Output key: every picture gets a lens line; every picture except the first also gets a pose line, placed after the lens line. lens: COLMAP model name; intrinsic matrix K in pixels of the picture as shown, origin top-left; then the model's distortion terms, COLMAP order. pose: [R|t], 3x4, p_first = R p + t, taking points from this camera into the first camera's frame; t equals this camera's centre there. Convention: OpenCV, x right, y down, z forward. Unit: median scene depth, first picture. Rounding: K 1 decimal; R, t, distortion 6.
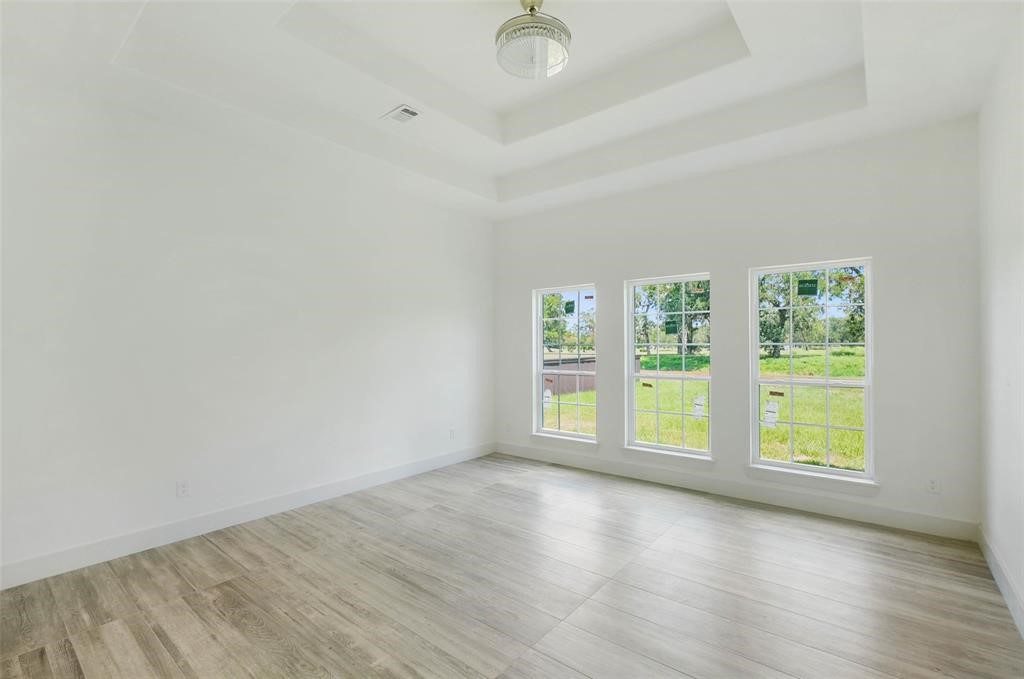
lens RADIAL K [[451.9, 0, 512.1], [0, 451.9, 345.4], [0, 0, 1]] dist [-0.007606, 0.000842]
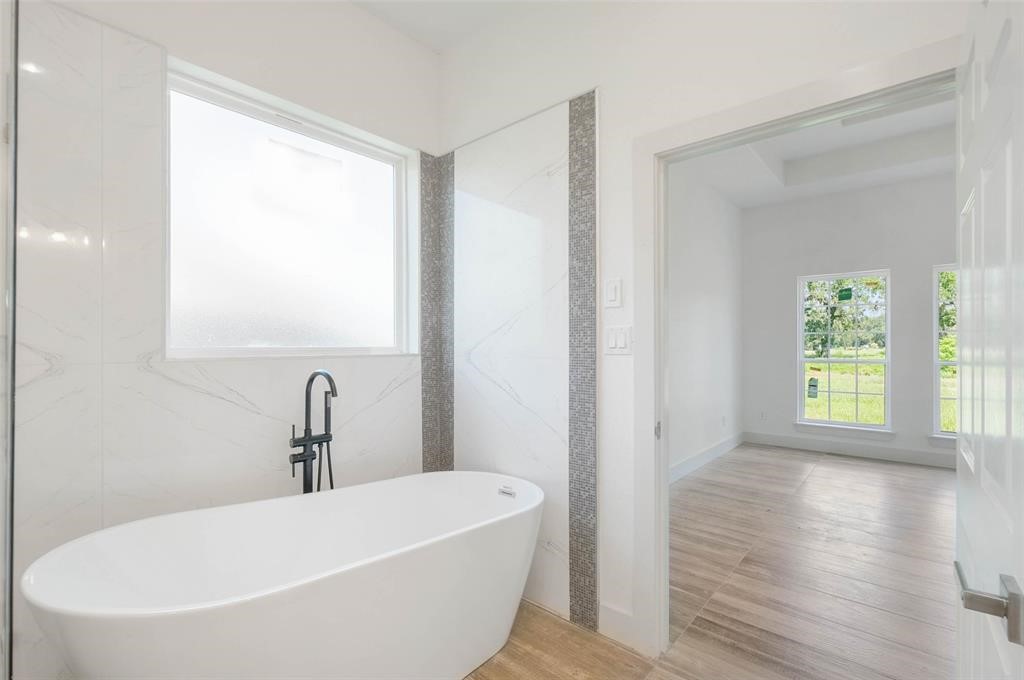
lens RADIAL K [[451.9, 0, 509.0], [0, 451.9, 342.0], [0, 0, 1]] dist [-0.007606, 0.000842]
pose [[0.999384, 0.006851, -0.034411, -0.609167], [-0.006992, 0.999968, -0.003979, 0.030059], [0.034383, 0.004217, 0.999400, -0.007358]]
